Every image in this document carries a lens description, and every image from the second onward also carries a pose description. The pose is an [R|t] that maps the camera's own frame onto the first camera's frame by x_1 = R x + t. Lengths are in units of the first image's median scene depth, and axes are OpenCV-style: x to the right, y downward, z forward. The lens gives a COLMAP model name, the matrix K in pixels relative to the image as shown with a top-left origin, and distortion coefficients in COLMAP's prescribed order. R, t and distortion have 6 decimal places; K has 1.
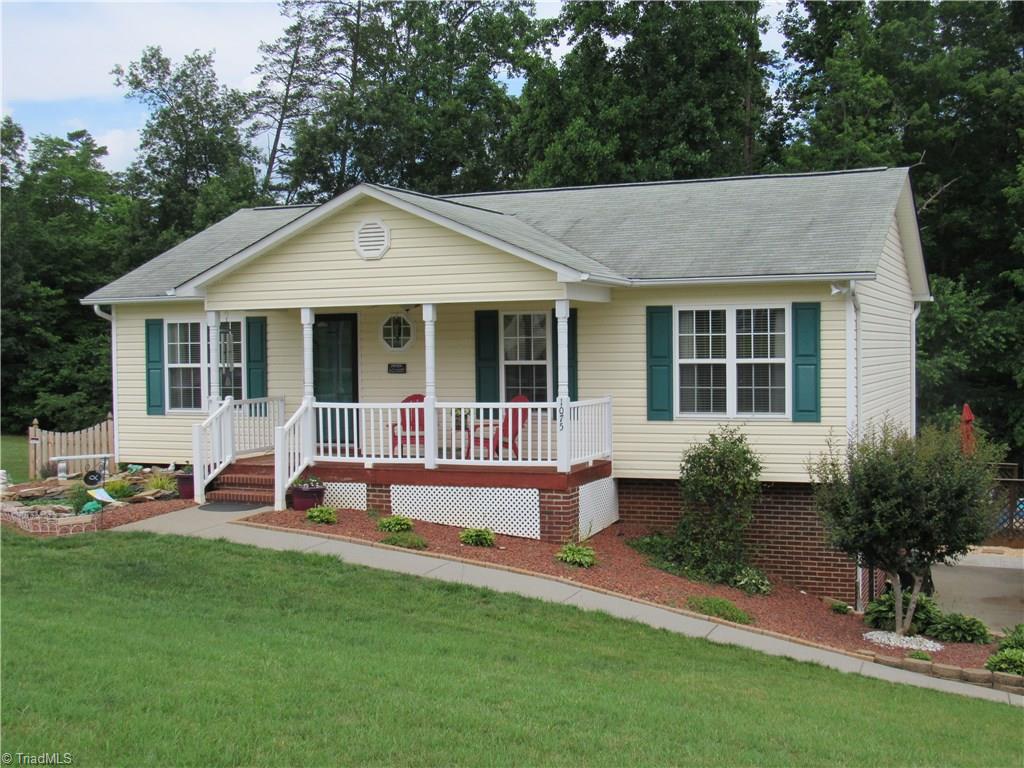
lens RADIAL K [[1247.2, 0, 512.0], [0, 1247.2, 385.3], [0, 0, 1]] dist [-0.073509, 0.000000]
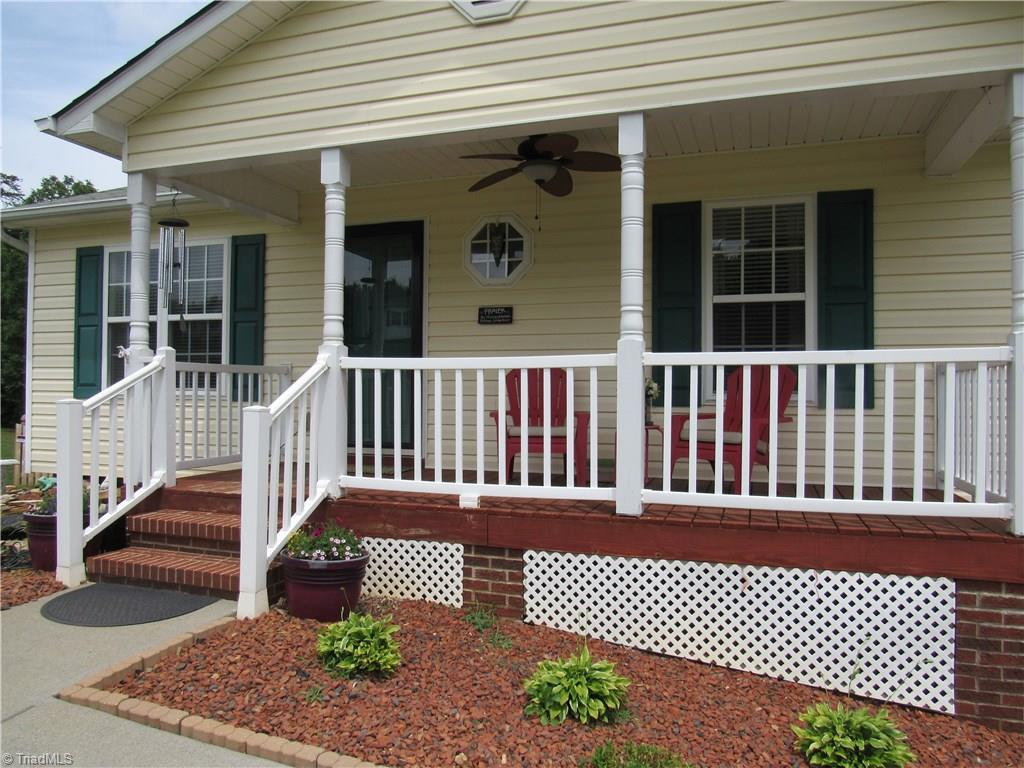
lens RADIAL K [[734.6, 0, 514.2], [0, 734.6, 382.3], [0, 0, 1]] dist [-0.036639, 0.015444]
pose [[0.996935, 0.020273, 0.075565, -0.118964], [-0.016927, 0.998859, -0.044661, 0.034126], [-0.076385, 0.043245, 0.996140, 0.740585]]
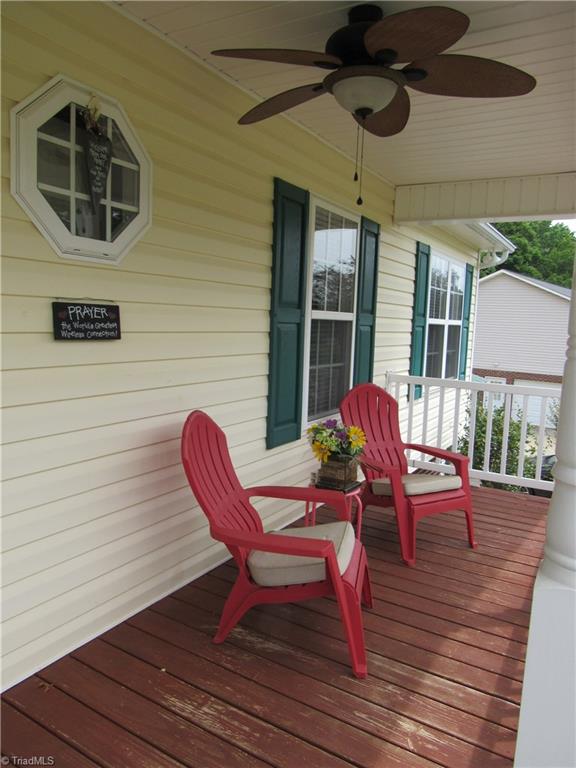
lens RADIAL K [[550.9, 0, 287.2], [0, 550.9, 390.8], [0, 0, 1]] dist [-0.036639, 0.015444]
pose [[0.129040, -0.107851, 0.985757, -0.219096], [-0.002354, 0.994032, 0.109064, -0.012810], [-0.991637, -0.016394, 0.128016, 1.038986]]
